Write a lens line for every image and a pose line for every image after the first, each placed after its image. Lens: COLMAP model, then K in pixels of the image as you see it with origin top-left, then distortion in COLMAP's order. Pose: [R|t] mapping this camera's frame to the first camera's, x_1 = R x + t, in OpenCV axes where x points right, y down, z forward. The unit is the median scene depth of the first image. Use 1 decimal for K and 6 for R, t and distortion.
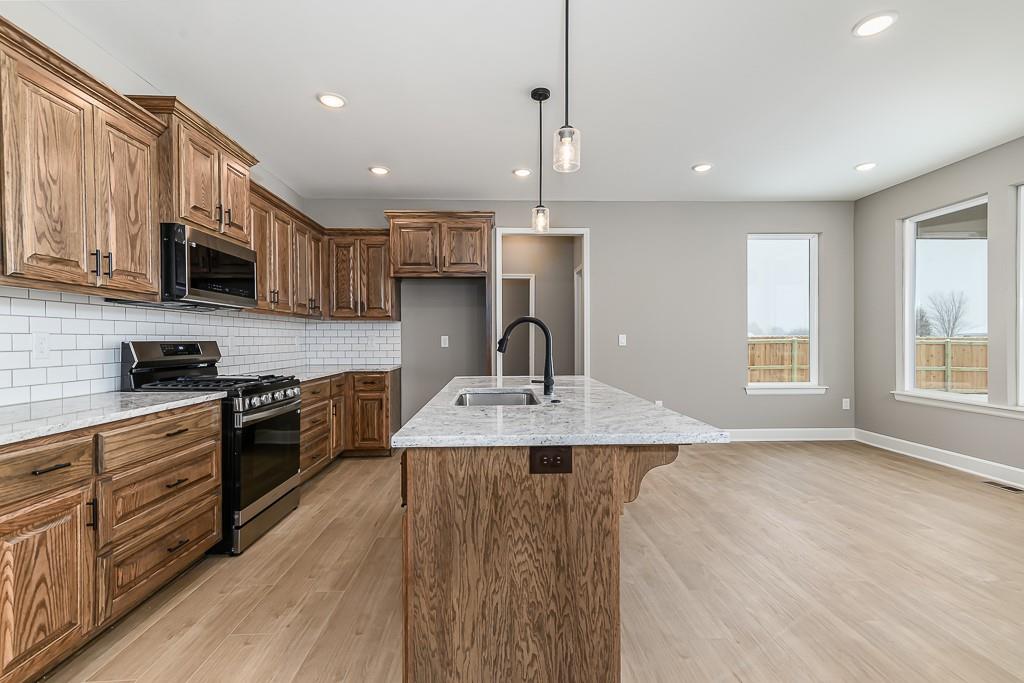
lens RADIAL K [[462.2, 0, 506.6], [0, 462.2, 343.1], [0, 0, 1]] dist [0.010903, 0.000443]
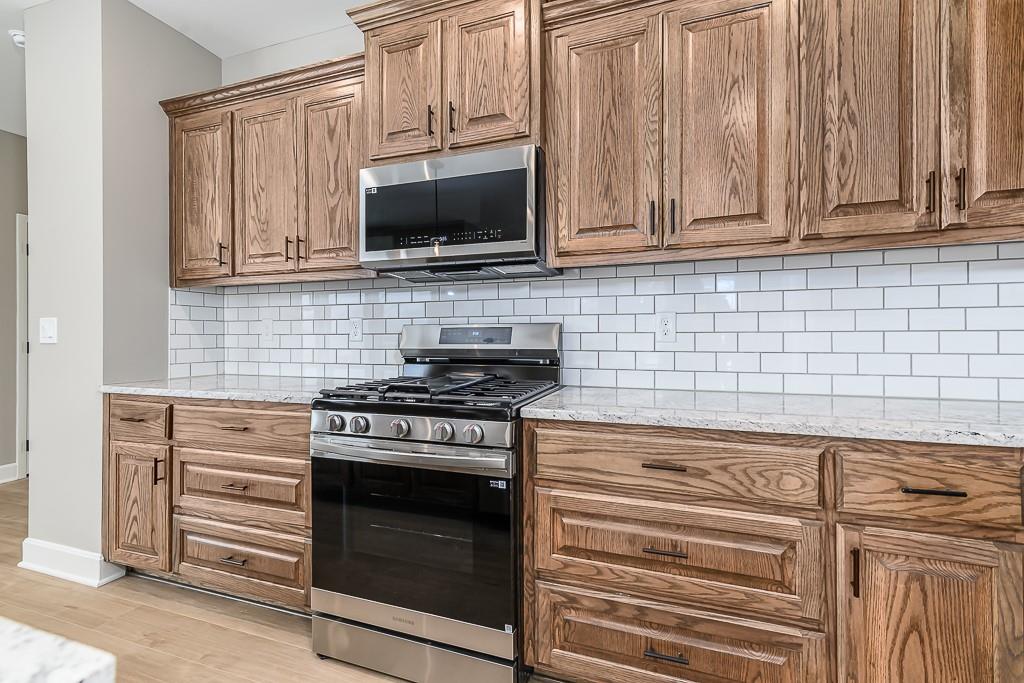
lens RADIAL K [[462.2, 0, 511.9], [0, 462.2, 336.5], [0, 0, 1]] dist [0.010903, 0.000443]
pose [[-0.357688, 0.001986, -0.933839, -0.084212], [-0.004335, 0.999983, 0.003787, 0.015355], [0.933831, 0.005402, -0.357673, 1.699266]]
